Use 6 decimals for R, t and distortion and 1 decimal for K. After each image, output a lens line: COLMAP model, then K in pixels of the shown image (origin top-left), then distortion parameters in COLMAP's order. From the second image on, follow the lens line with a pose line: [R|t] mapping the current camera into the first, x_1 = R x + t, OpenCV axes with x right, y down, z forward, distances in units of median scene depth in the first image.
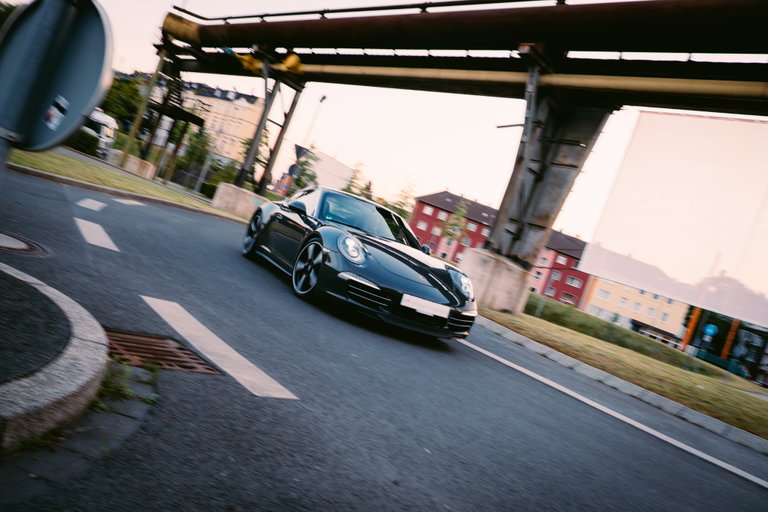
lens RADIAL K [[584.4, 0, 384.0], [0, 584.4, 256.0], [0, 0, 1]] dist [0.001667, 0.000650]
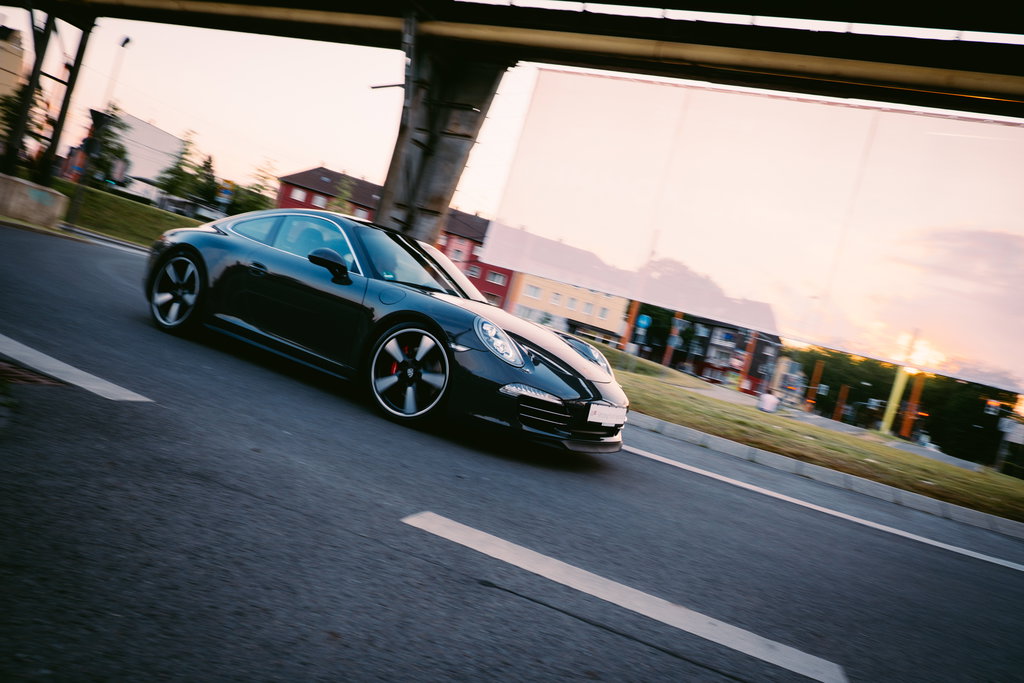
lens RADIAL K [[818.4, 0, 512.0], [0, 818.4, 341.5], [0, 0, 1]] dist [-0.011570, -0.004876]
pose [[0.948386, -0.097098, 0.301888, 0.005468], [0.064448, 0.991119, 0.116313, 0.003065], [-0.310501, -0.090854, 0.946221, -0.110172]]
